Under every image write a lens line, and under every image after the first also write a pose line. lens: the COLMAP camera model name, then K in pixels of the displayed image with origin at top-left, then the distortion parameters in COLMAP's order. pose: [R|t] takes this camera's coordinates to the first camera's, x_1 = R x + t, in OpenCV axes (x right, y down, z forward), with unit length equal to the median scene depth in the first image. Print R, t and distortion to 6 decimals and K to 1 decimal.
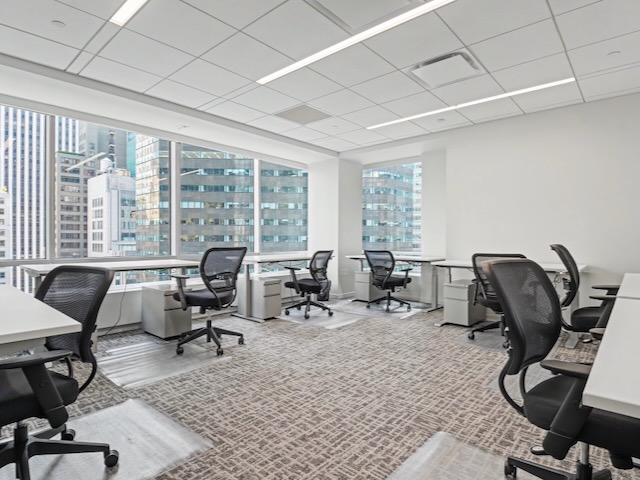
lens RADIAL K [[361.4, 0, 323.9], [0, 361.4, 243.4], [0, 0, 1]] dist [0.009917, -0.016441]
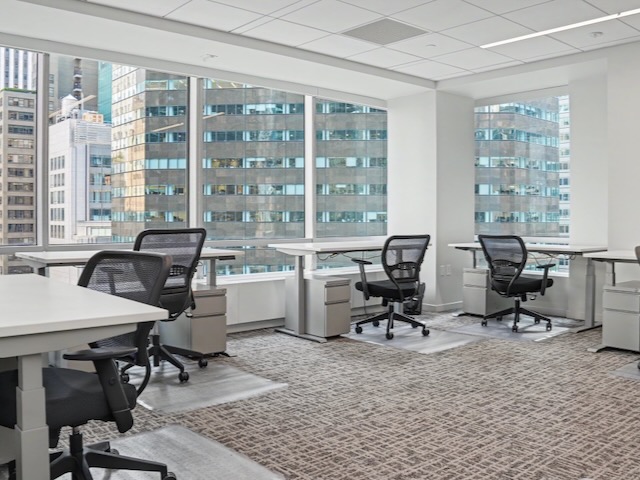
lens RADIAL K [[610.1, 0, 311.9], [0, 610.1, 225.7], [0, 0, 1]] dist [-0.099124, 0.000000]
pose [[0.988511, 0.000066, -0.151148, -0.022148], [0.000157, 0.999999, 0.001465, 0.001223], [0.151148, -0.001472, 0.988510, -0.129422]]
